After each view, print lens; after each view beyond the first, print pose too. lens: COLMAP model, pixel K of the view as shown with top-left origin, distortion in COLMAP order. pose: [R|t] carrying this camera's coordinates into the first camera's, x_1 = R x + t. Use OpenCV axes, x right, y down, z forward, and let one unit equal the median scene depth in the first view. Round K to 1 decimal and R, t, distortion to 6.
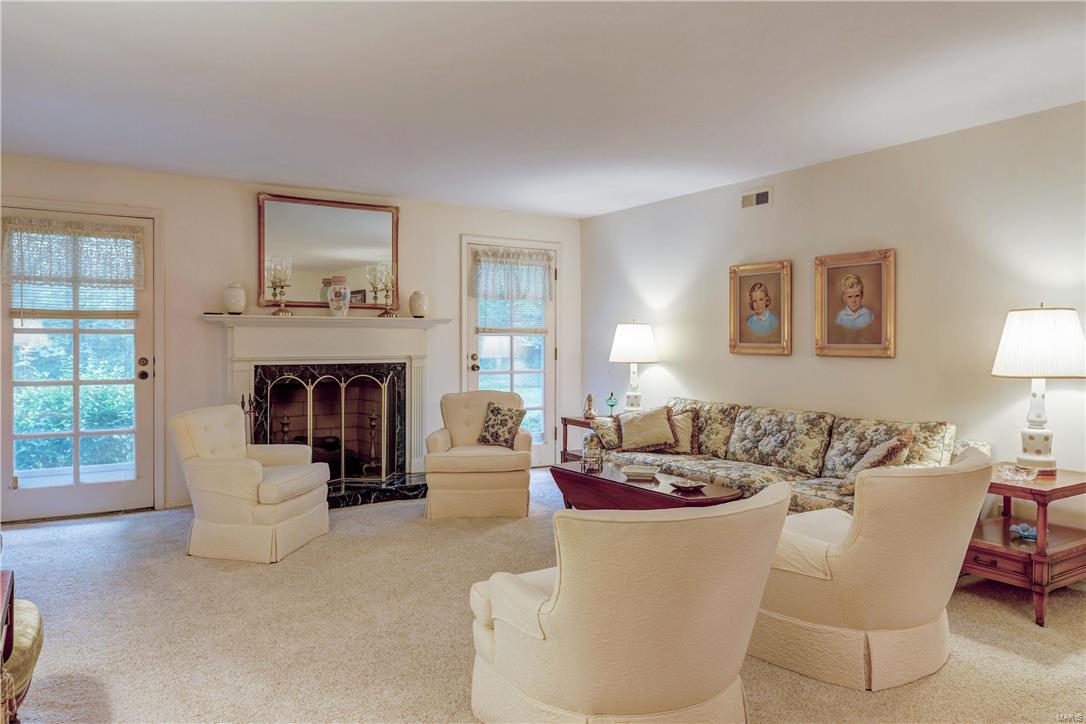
lens RADIAL K [[748.1, 0, 546.1], [0, 748.1, 347.1], [0, 0, 1]] dist [-0.001877, 0.004600]
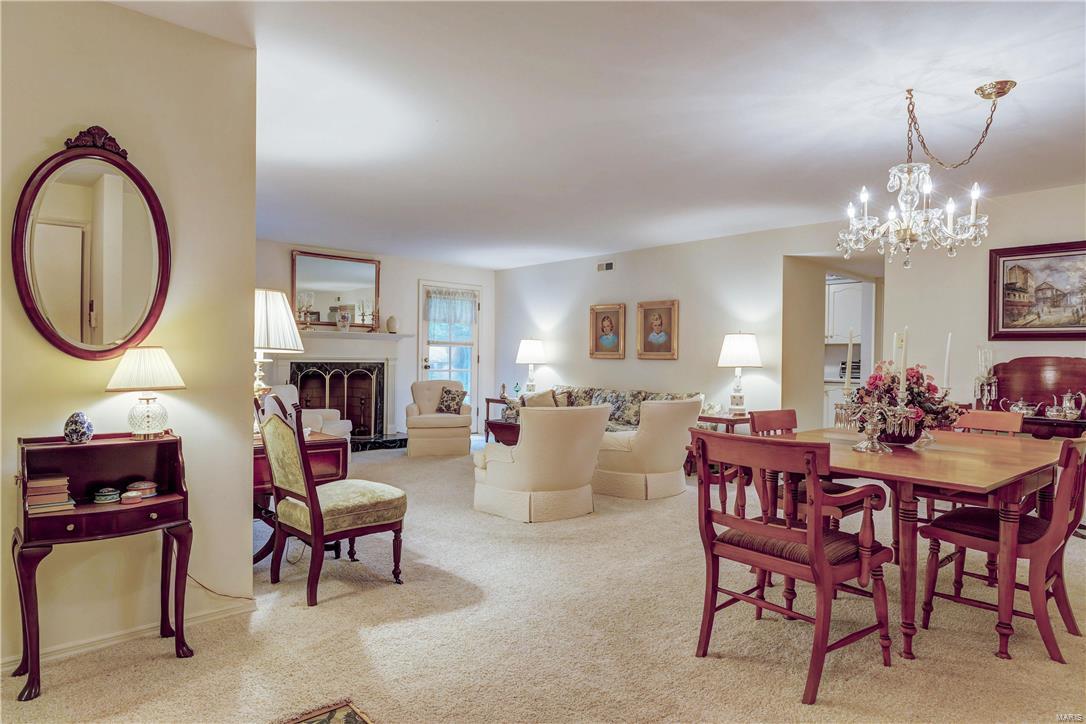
lens RADIAL K [[649.2, 0, 548.0], [0, 649.2, 360.5], [0, 0, 1]] dist [-0.007069, -0.002005]
pose [[0.985054, 0.010856, 0.171902, -0.095961], [-0.009912, 0.999931, -0.006352, 0.024496], [-0.171959, 0.004553, 0.985094, -0.415059]]
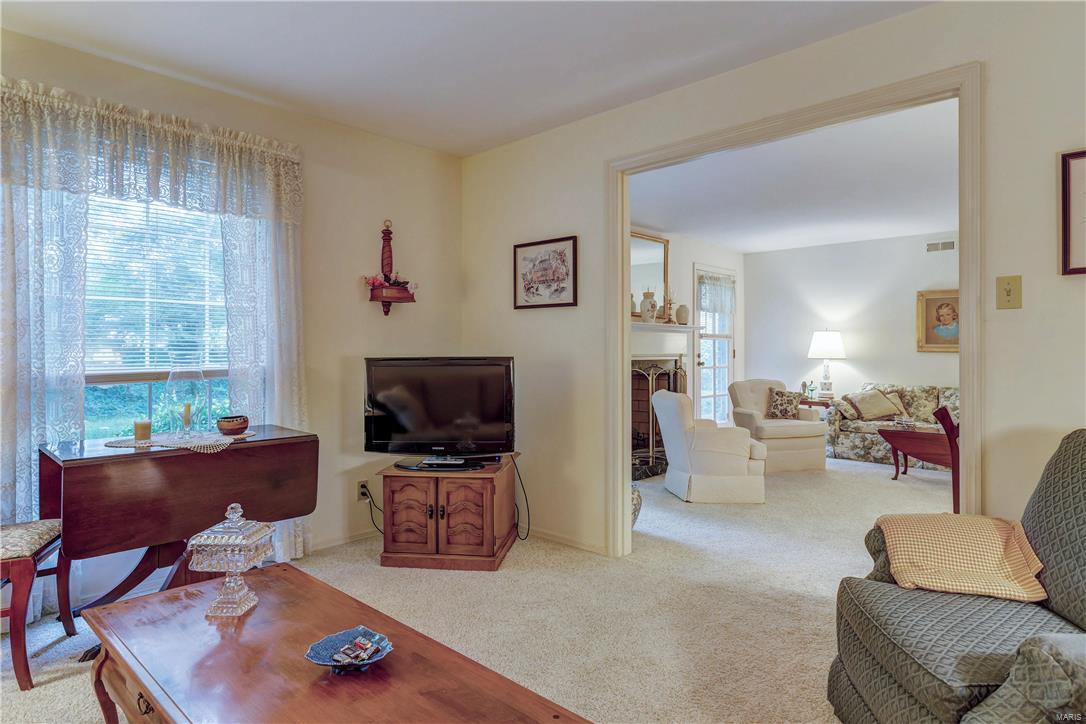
lens RADIAL K [[626.7, 0, 543.3], [0, 626.7, 352.9], [0, 0, 1]] dist [0.003886, 0.001407]
pose [[0.971325, -0.000448, 0.237755, -0.757854], [0.001755, 0.999984, -0.005285, 0.016508], [-0.237749, 0.005551, 0.971311, -0.007467]]
